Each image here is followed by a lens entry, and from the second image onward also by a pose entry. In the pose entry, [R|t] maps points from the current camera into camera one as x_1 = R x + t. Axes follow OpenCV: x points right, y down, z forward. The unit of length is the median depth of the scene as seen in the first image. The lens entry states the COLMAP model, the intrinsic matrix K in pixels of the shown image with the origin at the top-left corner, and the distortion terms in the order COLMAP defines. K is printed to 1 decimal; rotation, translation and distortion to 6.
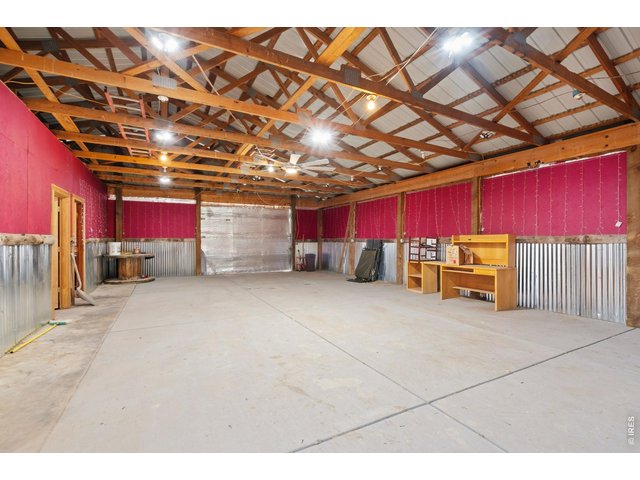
lens RADIAL K [[291.3, 0, 317.2], [0, 291.3, 238.5], [0, 0, 1]] dist [-0.000077, -0.000187]
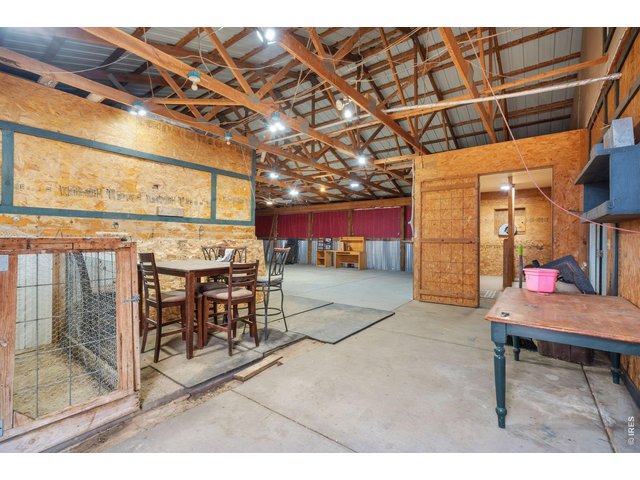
lens RADIAL K [[291.3, 0, 320.3], [0, 291.3, 240.8], [0, 0, 1]] dist [-0.000077, -0.000187]
pose [[0.899345, -0.000967, 0.437239, -0.546517], [-0.005955, 0.999878, 0.014459, -0.012338], [-0.437199, -0.015608, 0.899229, -0.765146]]
